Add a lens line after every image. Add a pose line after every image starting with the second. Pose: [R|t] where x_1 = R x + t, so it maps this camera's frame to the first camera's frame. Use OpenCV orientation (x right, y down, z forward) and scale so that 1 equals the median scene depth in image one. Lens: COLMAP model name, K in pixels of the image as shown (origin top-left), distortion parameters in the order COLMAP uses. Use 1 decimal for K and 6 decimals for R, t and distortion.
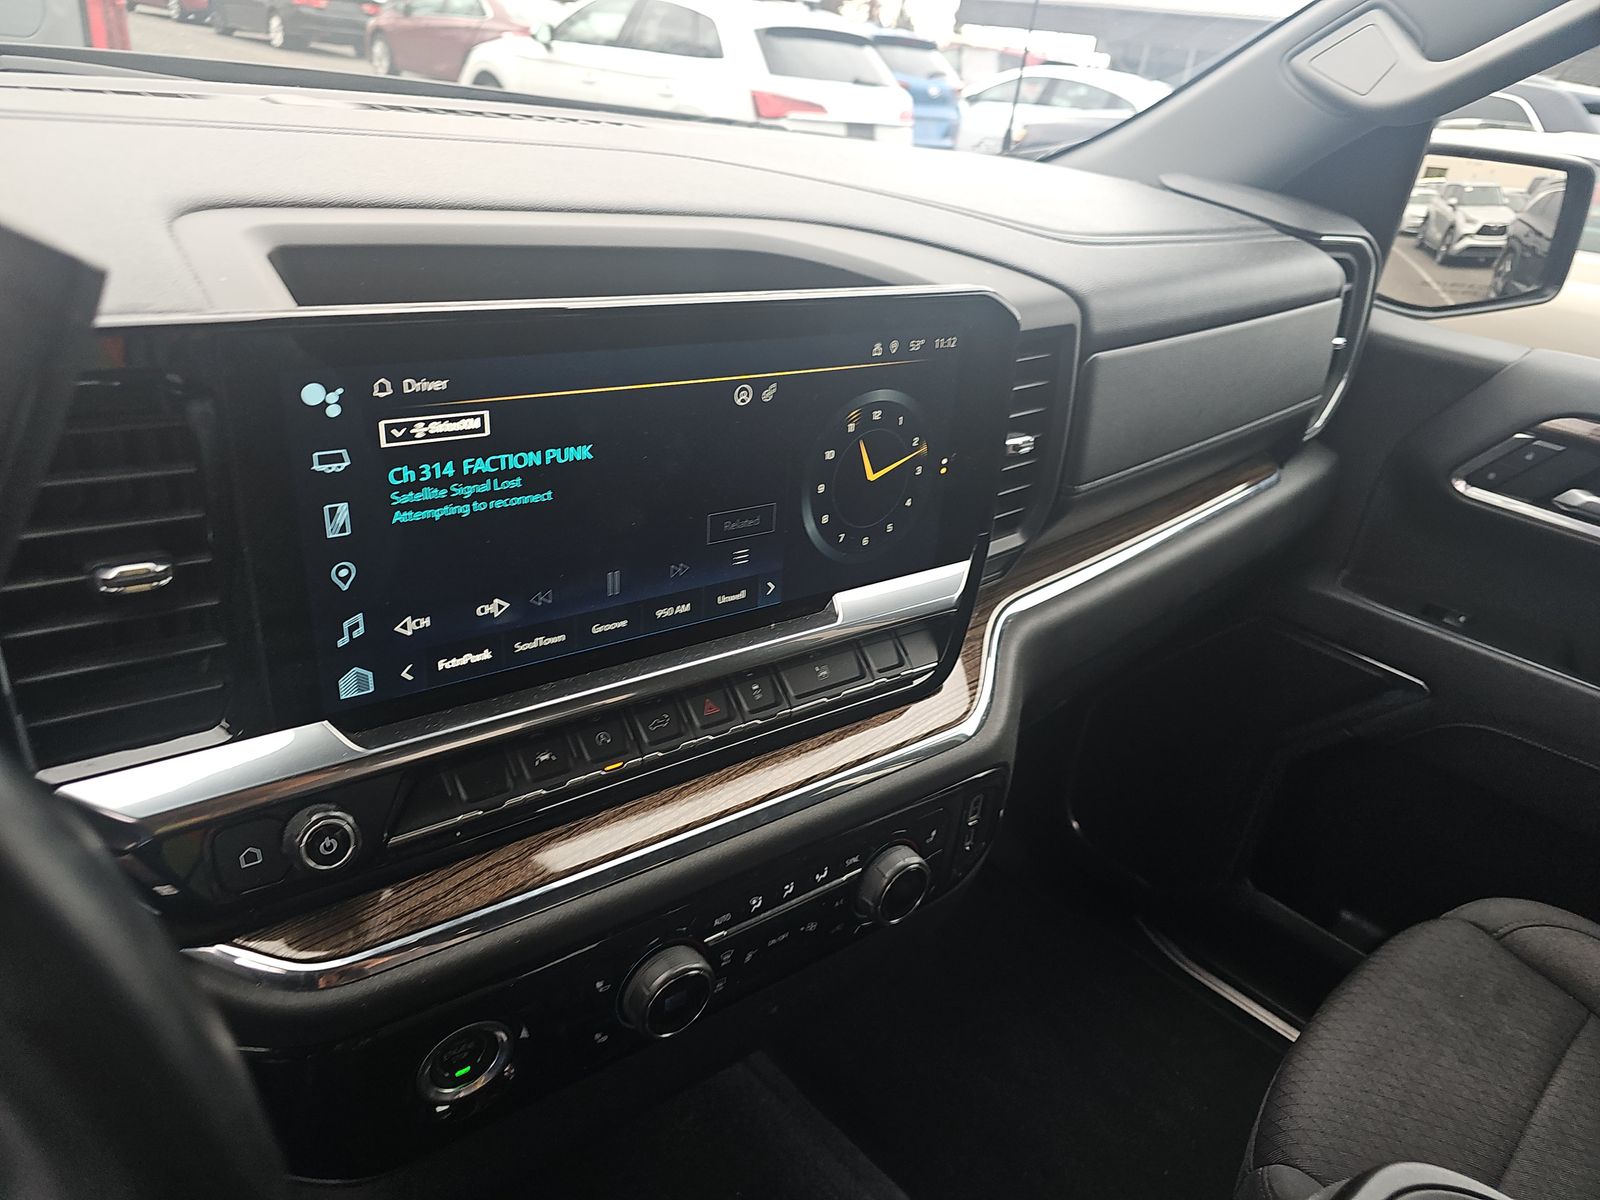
lens RADIAL K [[1045.1, 0, 753.1], [0, 1045.1, 603.3], [0, 0, 1]] dist [-0.000082, -0.006666]
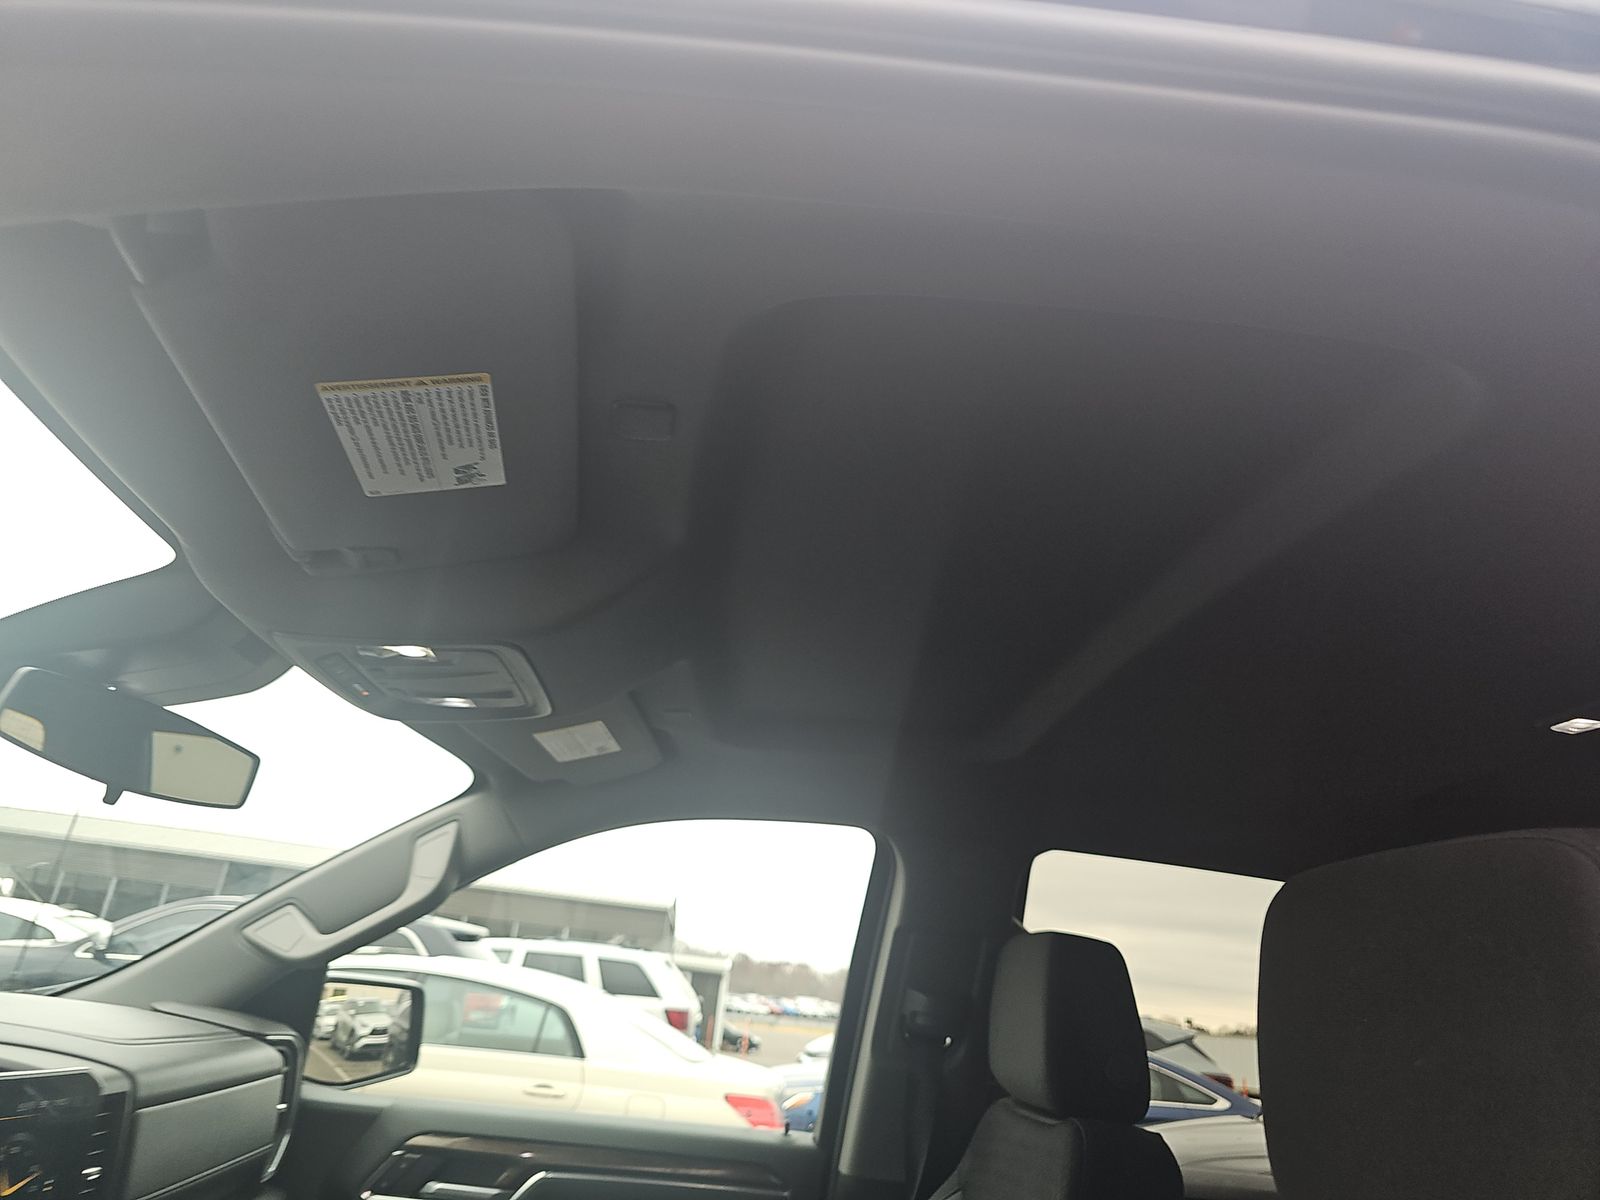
lens RADIAL K [[1070.6, 0, 800.0], [0, 1070.6, 600.0], [0, 0, 1]] dist [0.002421, -0.000367]
pose [[0.605958, 0.250718, 0.754954, -0.308170], [0.327226, 0.786465, -0.523828, 0.210392], [-0.725078, 0.564458, 0.394523, -0.516171]]
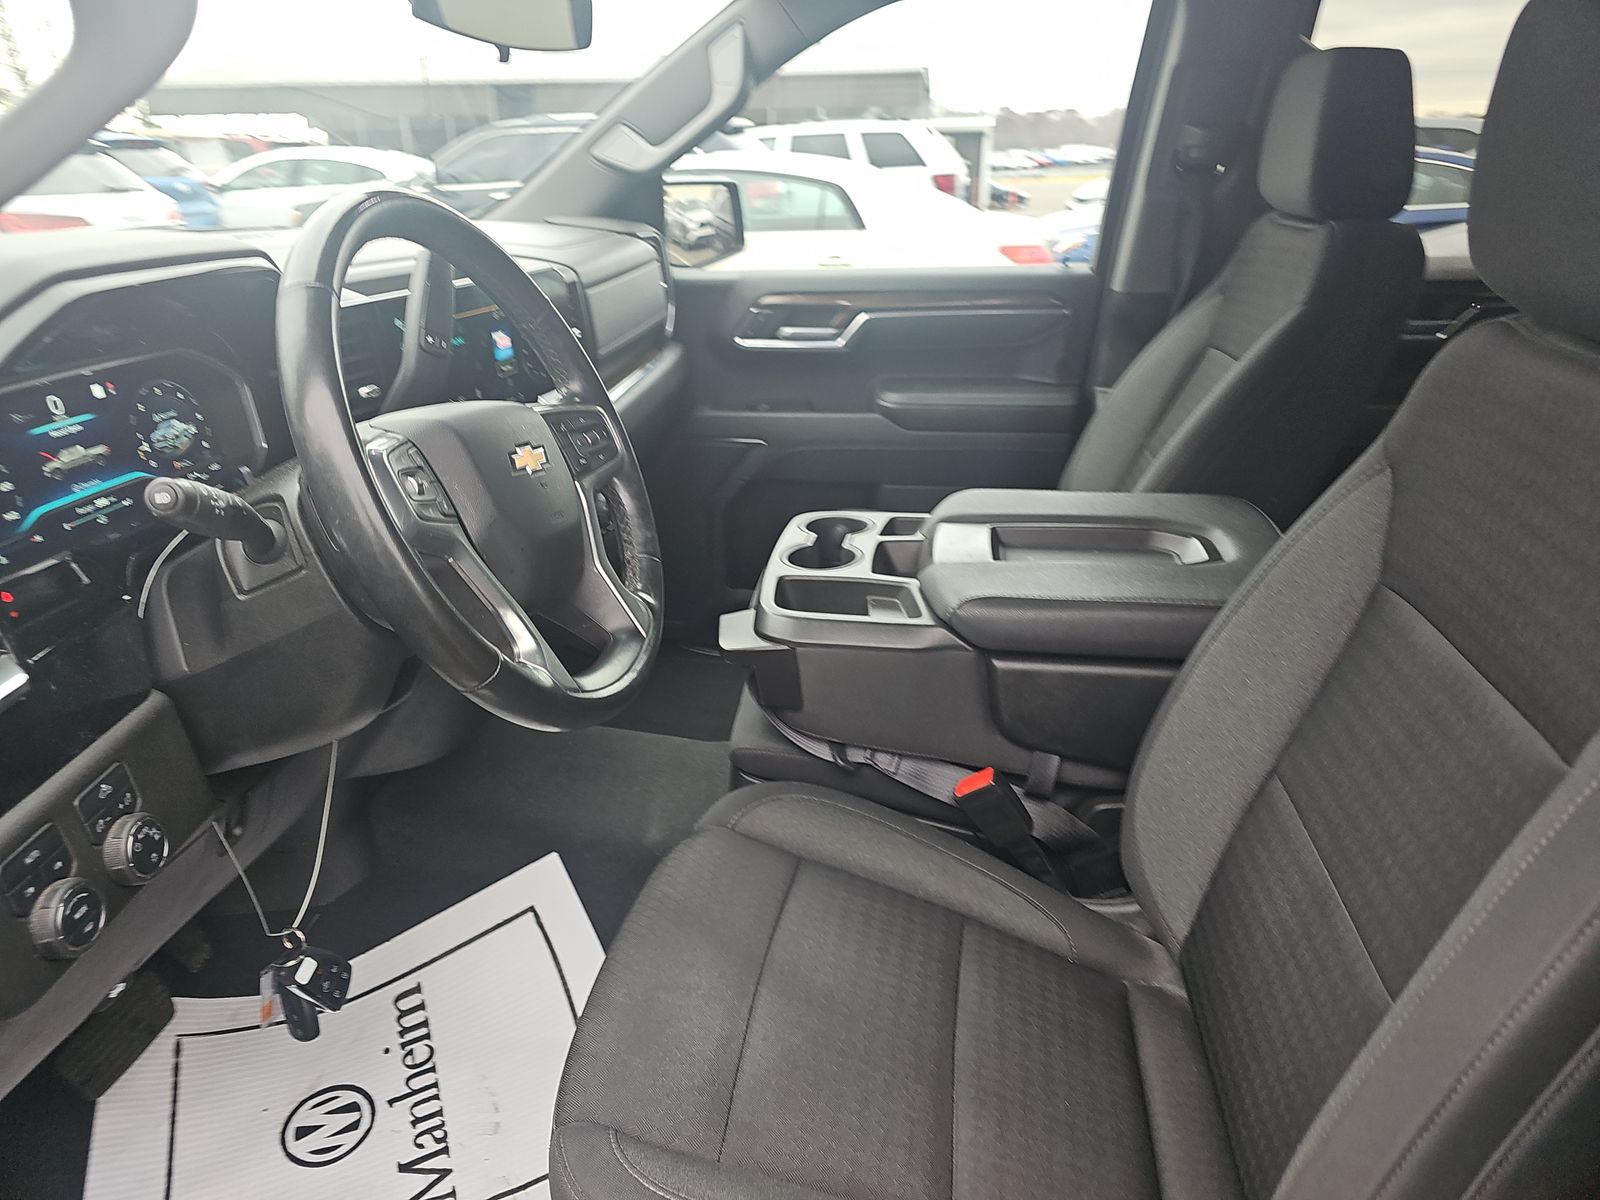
lens RADIAL K [[1045.1, 0, 753.1], [0, 1045.1, 603.3], [0, 0, 1]] dist [-0.000082, -0.006666]
pose [[0.788134, -0.337213, 0.514910, -0.474626], [0.364686, 0.929750, 0.050692, 0.247499], [-0.495831, 0.147829, 0.855744, -0.620804]]
